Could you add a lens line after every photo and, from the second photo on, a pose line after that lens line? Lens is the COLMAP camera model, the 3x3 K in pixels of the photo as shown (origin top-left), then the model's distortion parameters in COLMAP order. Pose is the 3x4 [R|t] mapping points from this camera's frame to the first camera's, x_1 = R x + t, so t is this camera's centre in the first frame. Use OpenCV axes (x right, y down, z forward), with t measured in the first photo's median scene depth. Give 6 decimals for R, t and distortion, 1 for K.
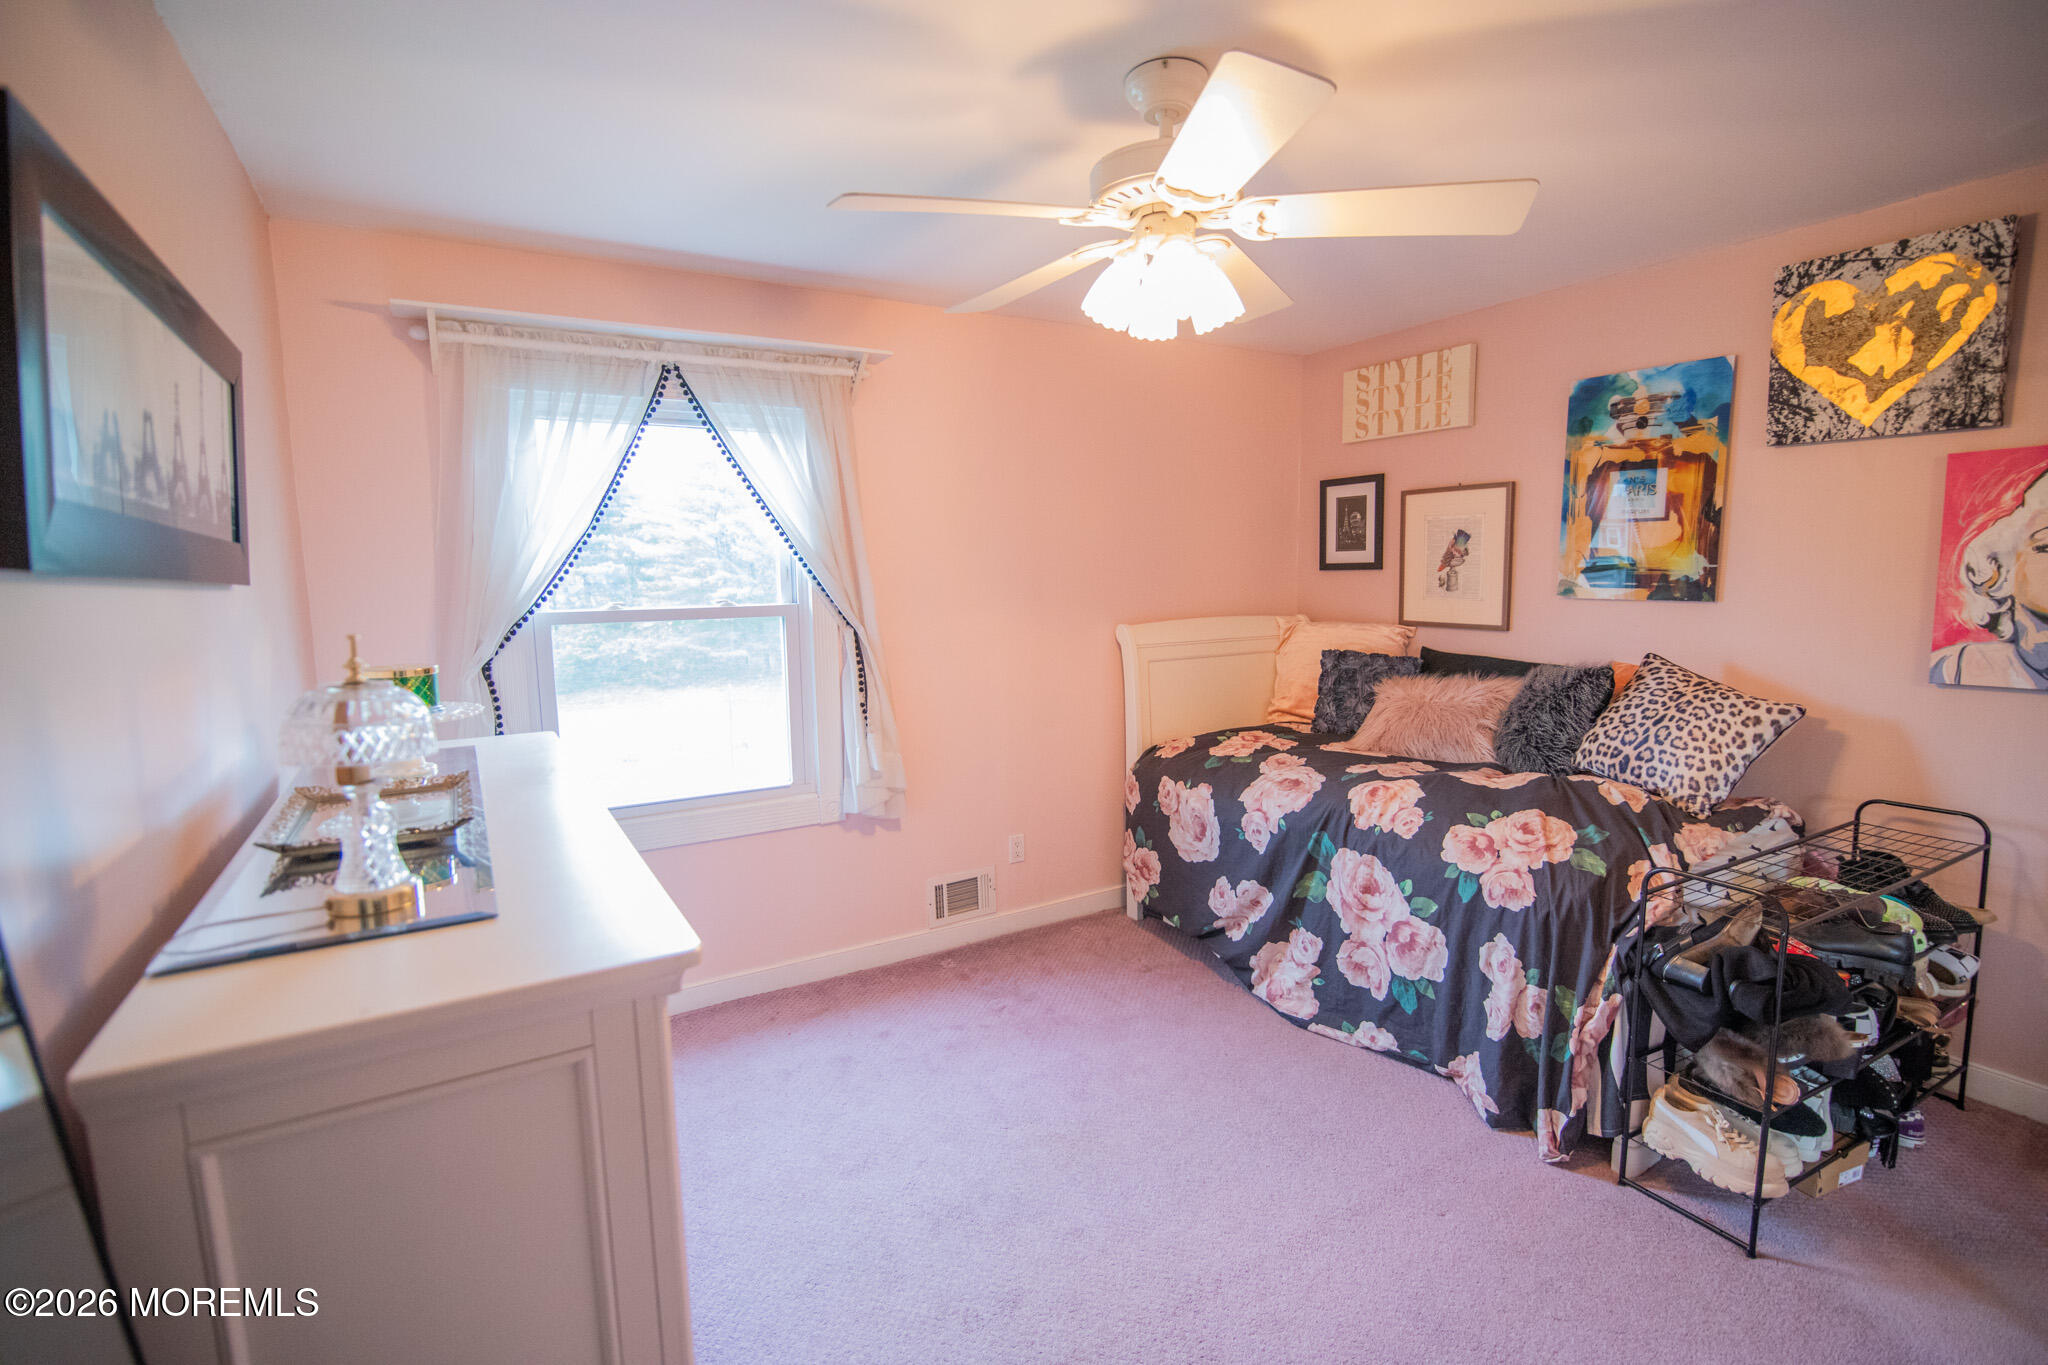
lens RADIAL K [[946.1, 0, 1020.5], [0, 946.1, 684.2], [0, 0, 1]] dist [-0.022117, -0.000540]
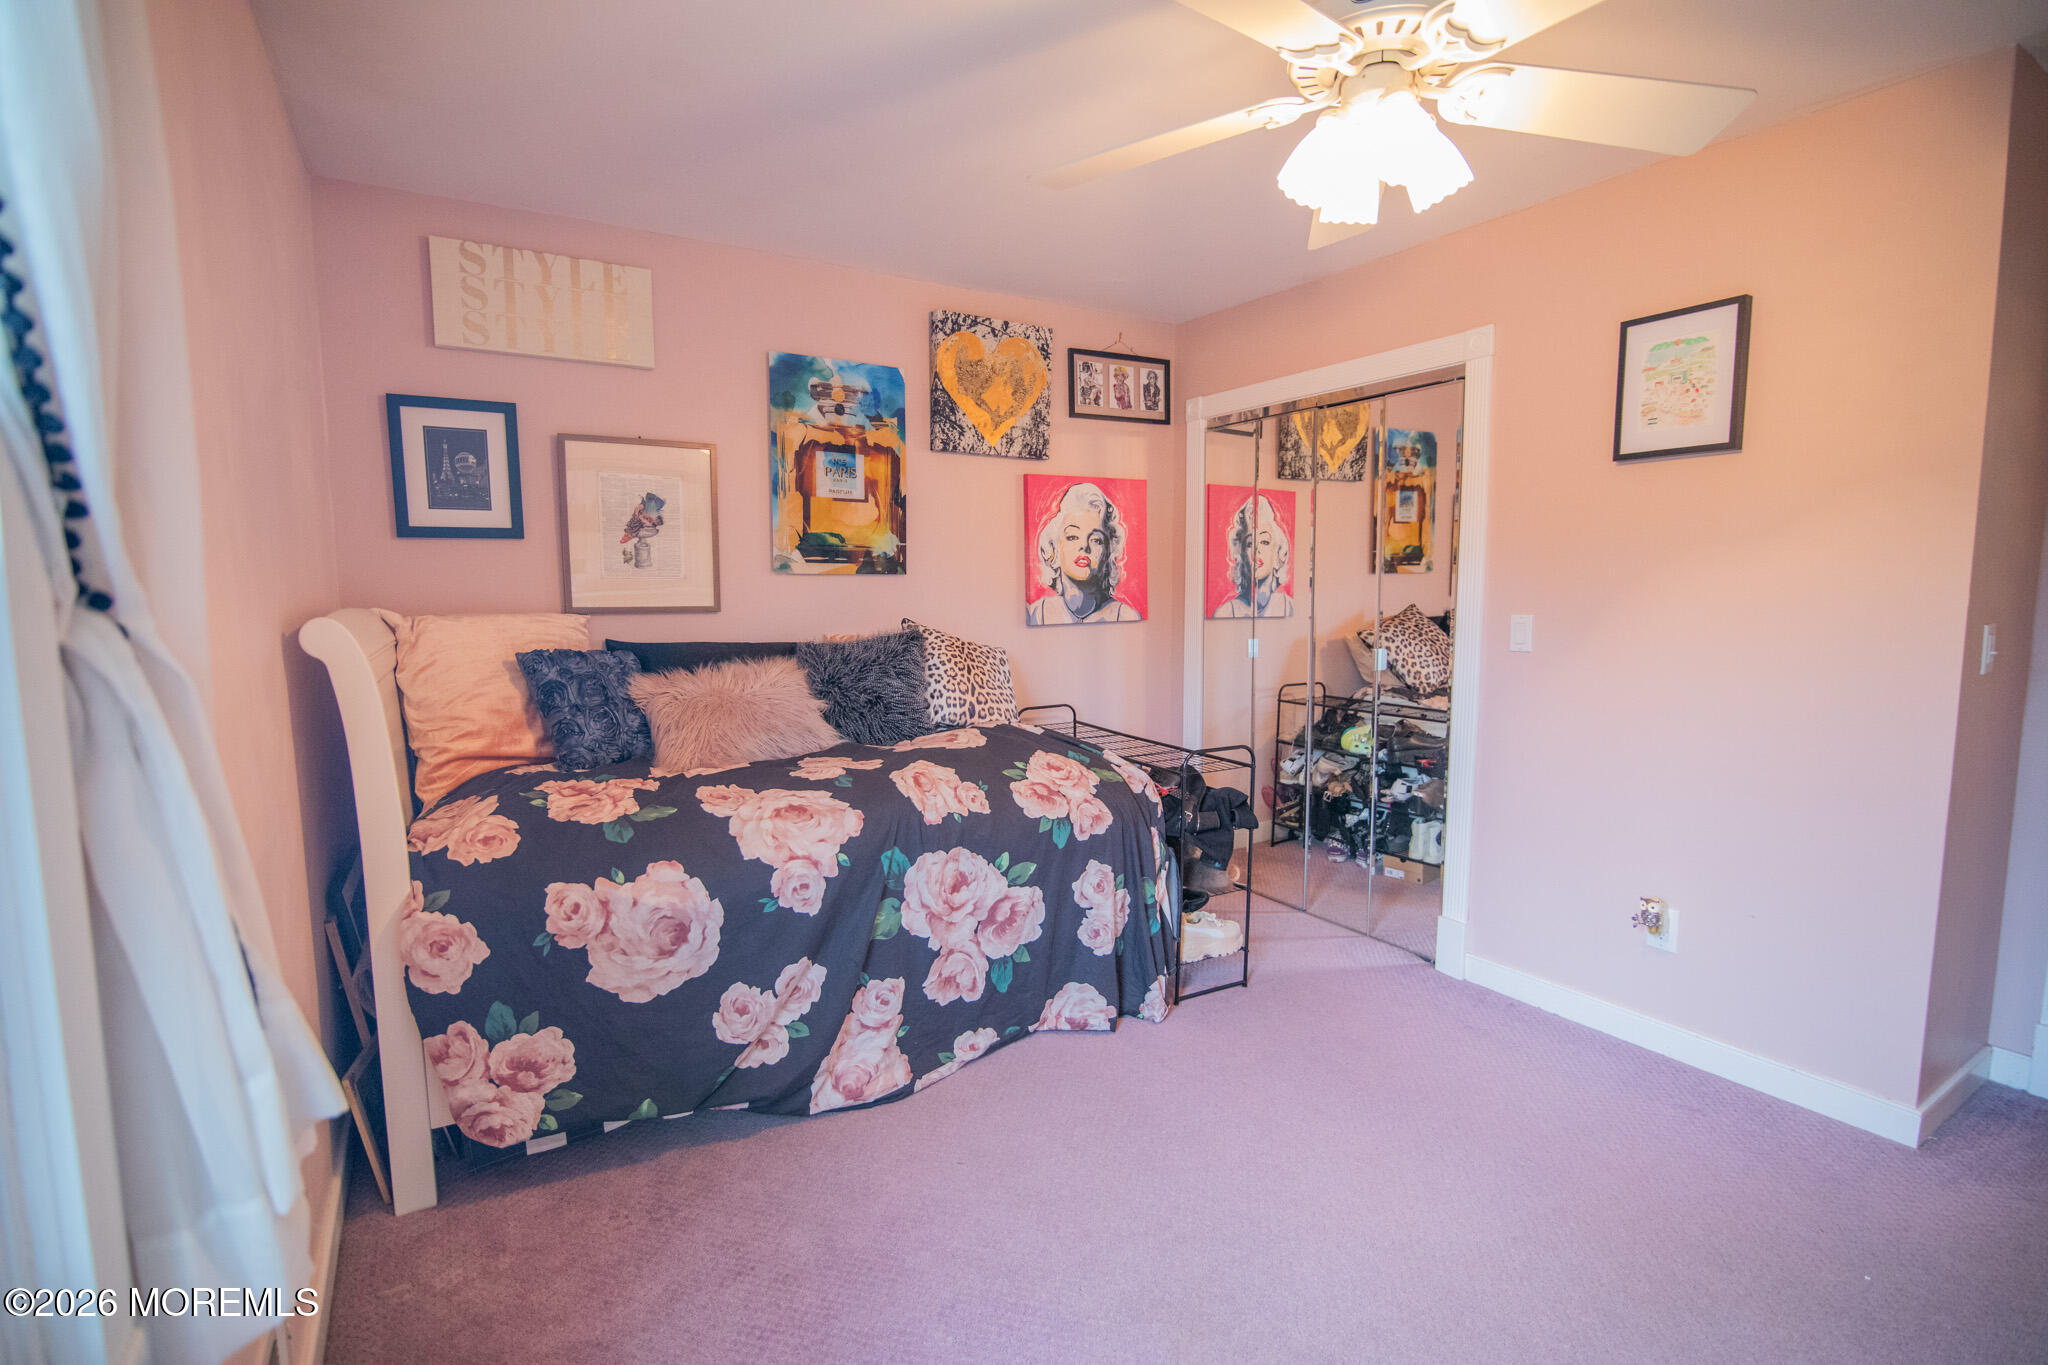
lens RADIAL K [[946.1, 0, 1023.2], [0, 946.1, 687.6], [0, 0, 1]] dist [-0.022117, -0.000540]
pose [[-0.024825, -0.089671, 0.995662, -0.458669], [0.126156, 0.987726, 0.092102, -0.036630], [-0.991700, 0.127895, -0.013208, 0.856232]]
